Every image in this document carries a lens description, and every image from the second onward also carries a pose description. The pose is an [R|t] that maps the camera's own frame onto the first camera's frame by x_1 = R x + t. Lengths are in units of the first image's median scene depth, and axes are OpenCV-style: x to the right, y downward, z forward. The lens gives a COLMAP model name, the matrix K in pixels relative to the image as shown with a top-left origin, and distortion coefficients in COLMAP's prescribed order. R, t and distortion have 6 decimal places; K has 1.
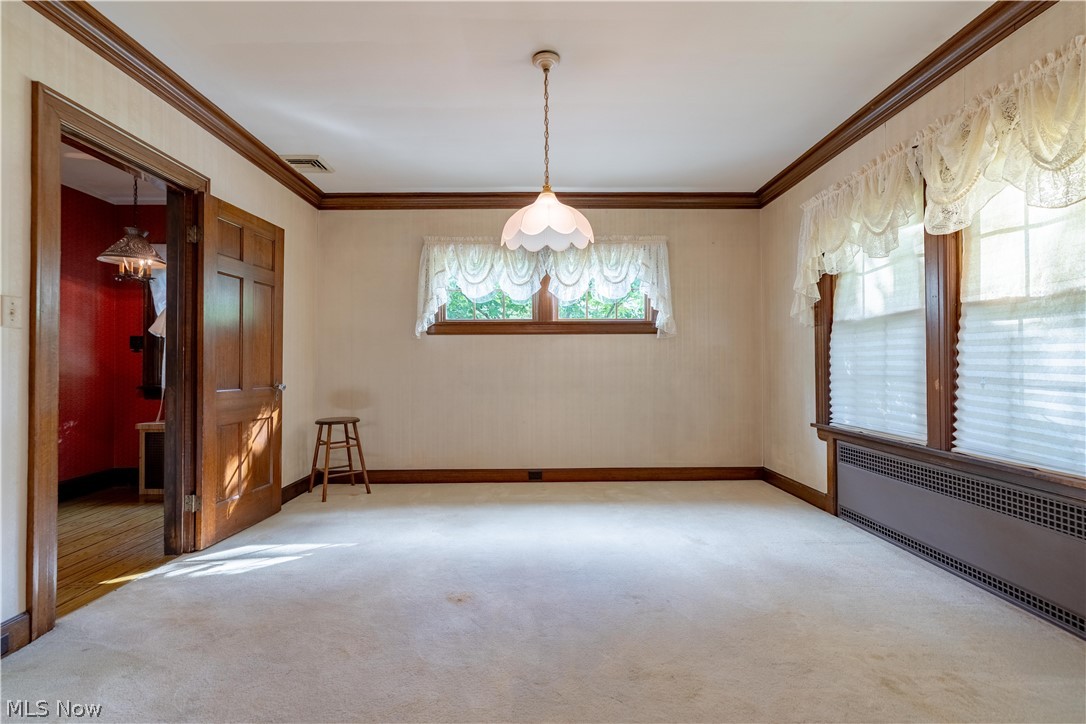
lens RADIAL K [[487.9, 0, 536.5], [0, 487.9, 360.7], [0, 0, 1]] dist [-0.000871, 0.001662]
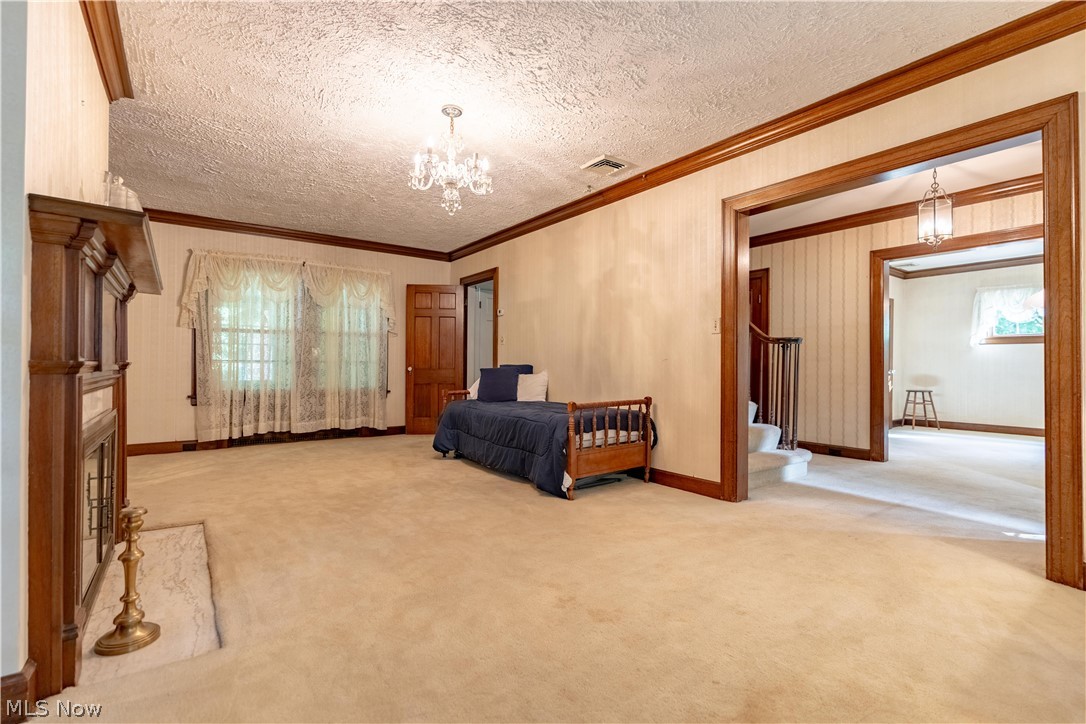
lens RADIAL K [[487.9, 0, 548.7], [0, 487.9, 360.0], [0, 0, 1]] dist [-0.000871, 0.001662]
pose [[0.590337, -0.002070, -0.807154, 0.333069], [0.000112, 0.999997, -0.002483, 0.007326], [0.807157, 0.001376, 0.590335, -1.542308]]
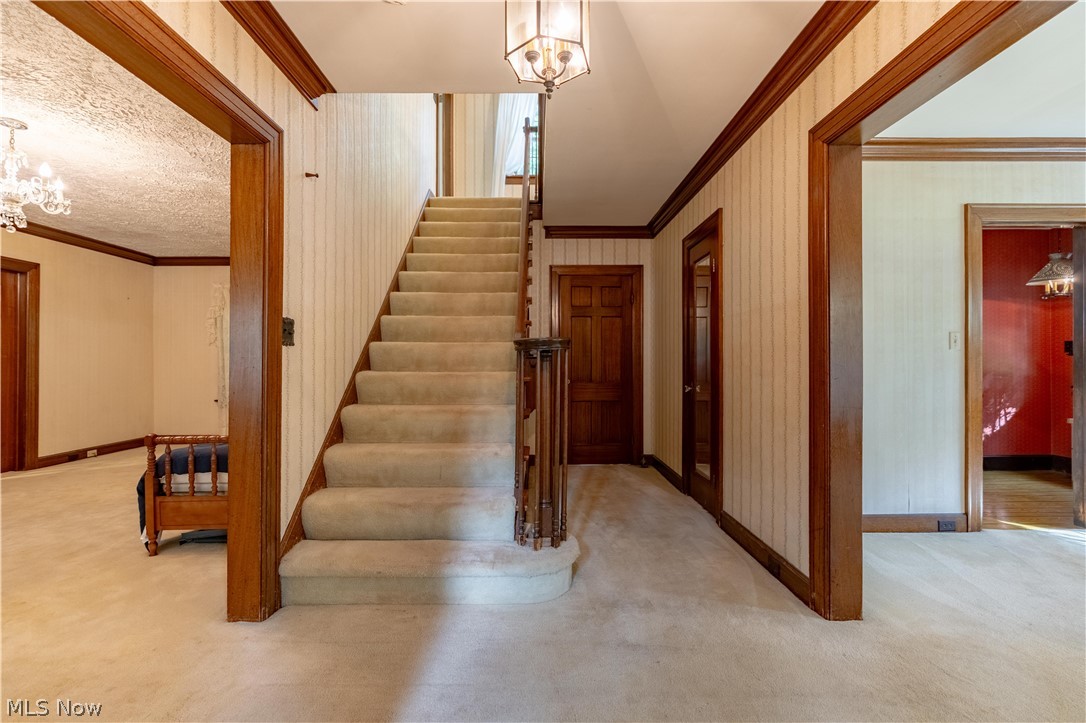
lens RADIAL K [[487.9, 0, 543.6], [0, 487.9, 360.7], [0, 0, 1]] dist [-0.000871, 0.001662]
pose [[0.003399, 0.000531, -0.999994, 0.368928], [0.011804, 0.999930, 0.000571, -0.025036], [0.999925, -0.011806, 0.003392, -0.266680]]
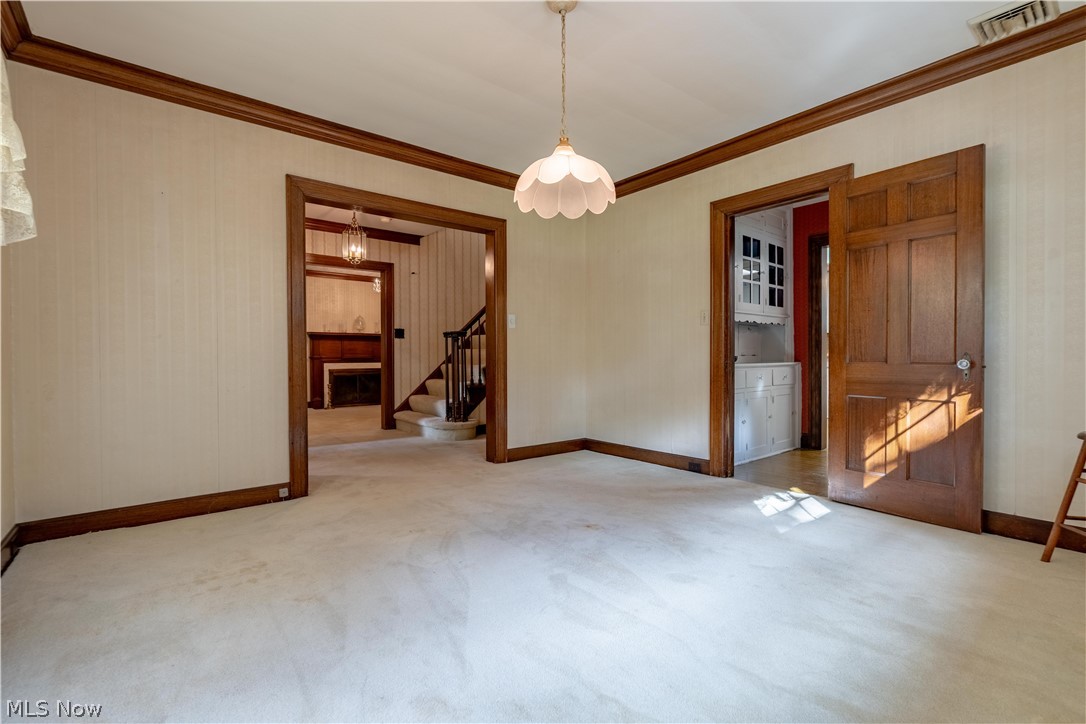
lens RADIAL K [[487.9, 0, 547.7], [0, 487.9, 360.6], [0, 0, 1]] dist [-0.000871, 0.001662]
pose [[-0.777185, 0.015446, -0.629083, 0.413403], [0.015934, 0.999861, 0.004865, 0.033833], [0.629070, -0.006242, -0.777323, 1.124499]]
